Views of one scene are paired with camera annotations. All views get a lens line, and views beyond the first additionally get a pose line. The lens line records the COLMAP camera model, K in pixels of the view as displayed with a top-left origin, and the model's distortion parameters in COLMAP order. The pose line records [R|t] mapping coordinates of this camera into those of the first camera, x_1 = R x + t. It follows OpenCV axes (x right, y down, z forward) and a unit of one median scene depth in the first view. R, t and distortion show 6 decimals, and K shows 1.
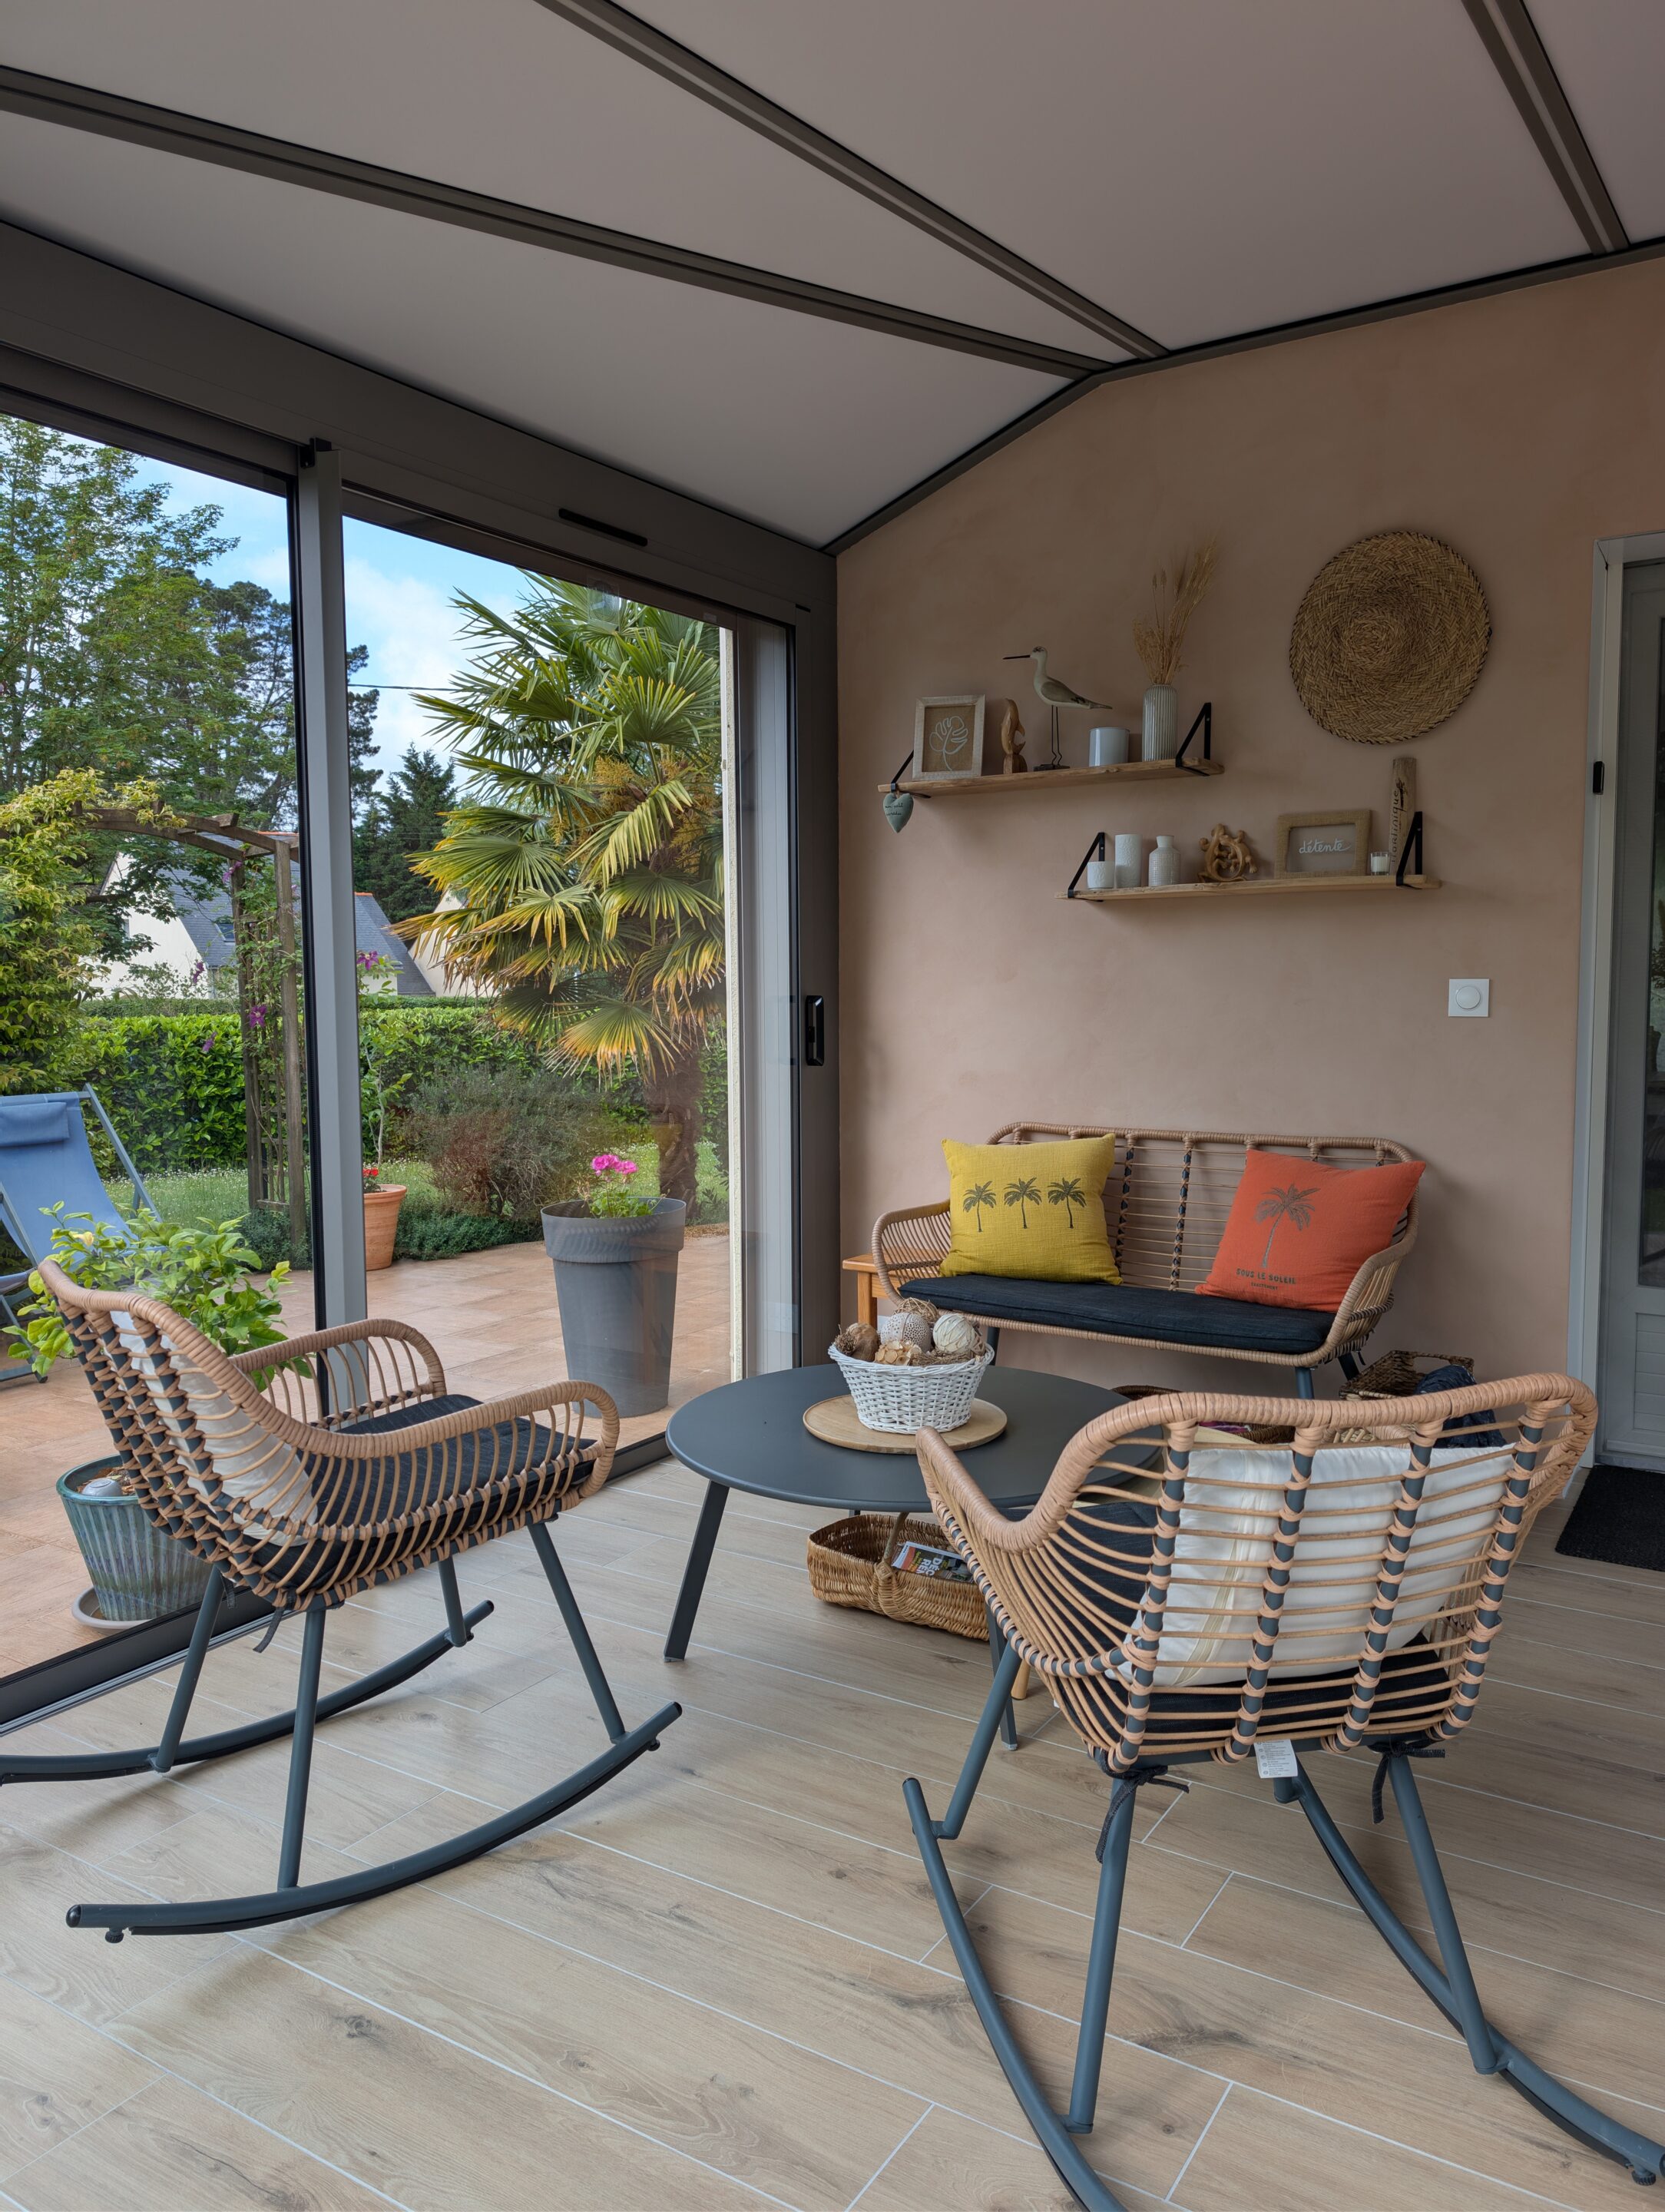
lens RADIAL K [[1603.3, 0, 831.4], [0, 1603.3, 1119.9], [0, 0, 1]] dist [0.019013, -0.007990]
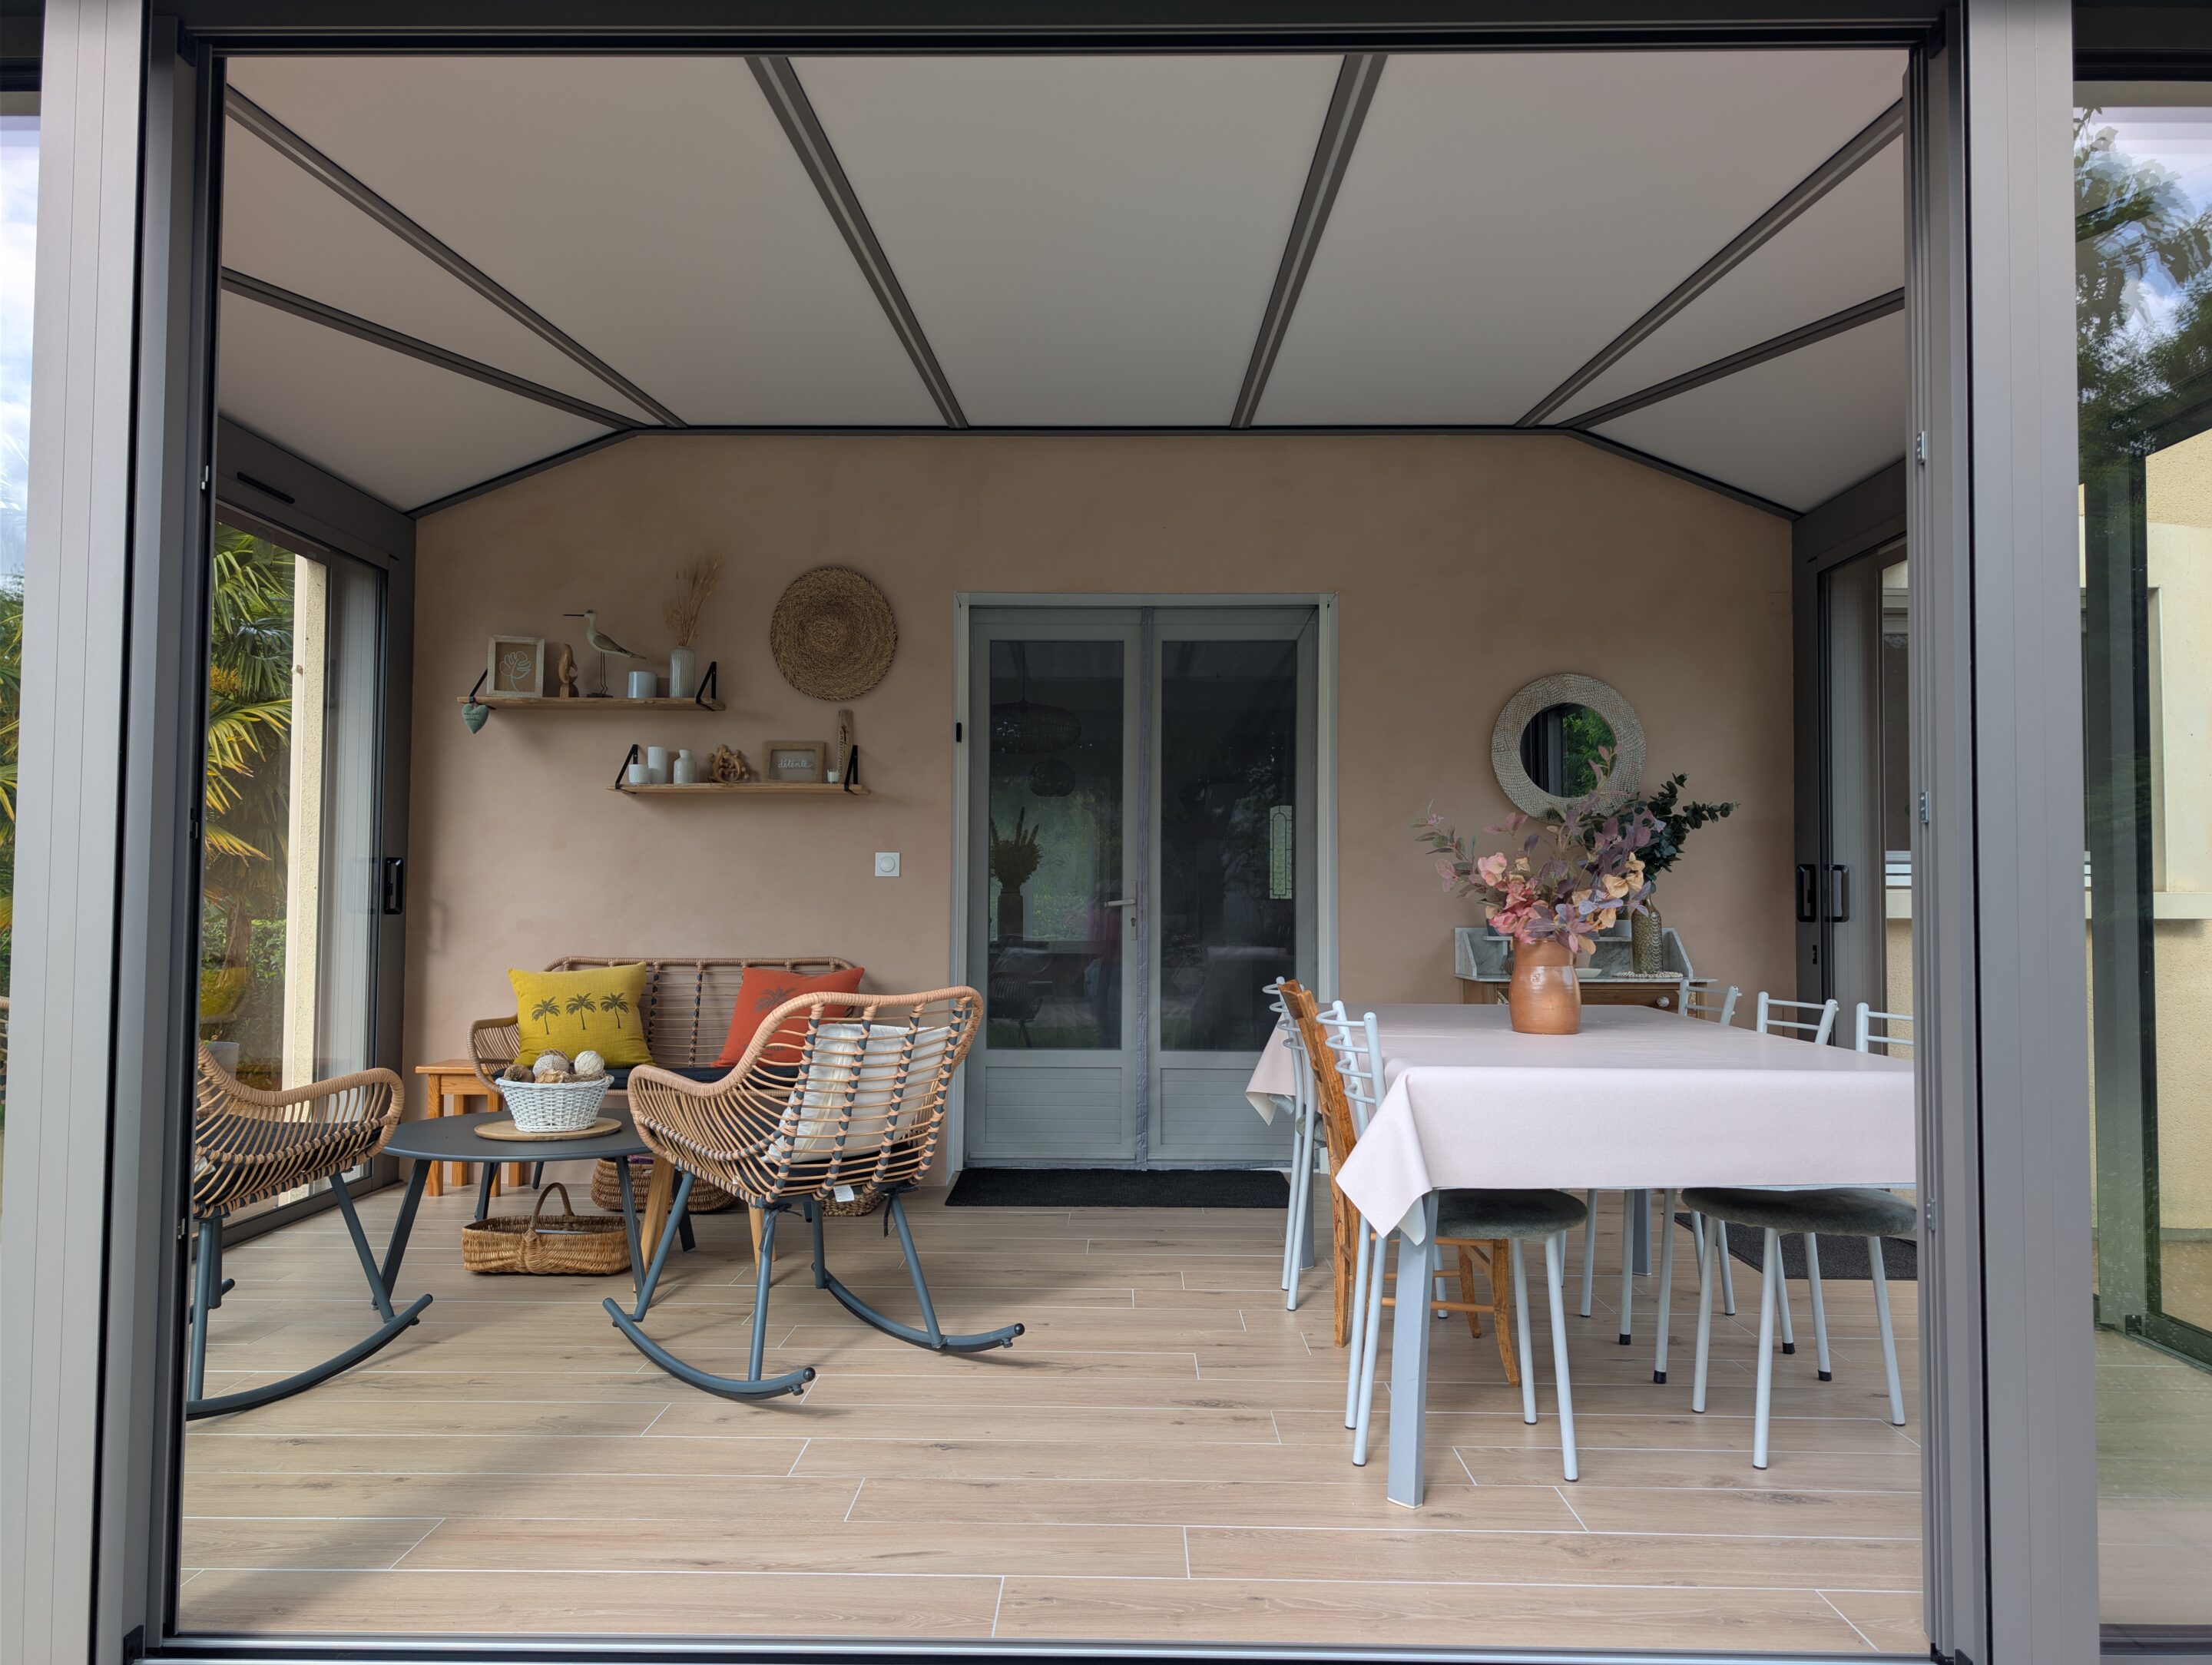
lens RADIAL K [[1603.3, 0, 1106.0], [0, 1603.3, 832.5], [0, 0, 1]] dist [0.019013, -0.007990]
pose [[0.852799, 0.037613, 0.520883, -0.221168], [0.032090, 0.991744, -0.124152, 0.087980], [-0.521252, 0.122592, 0.844552, -0.404747]]
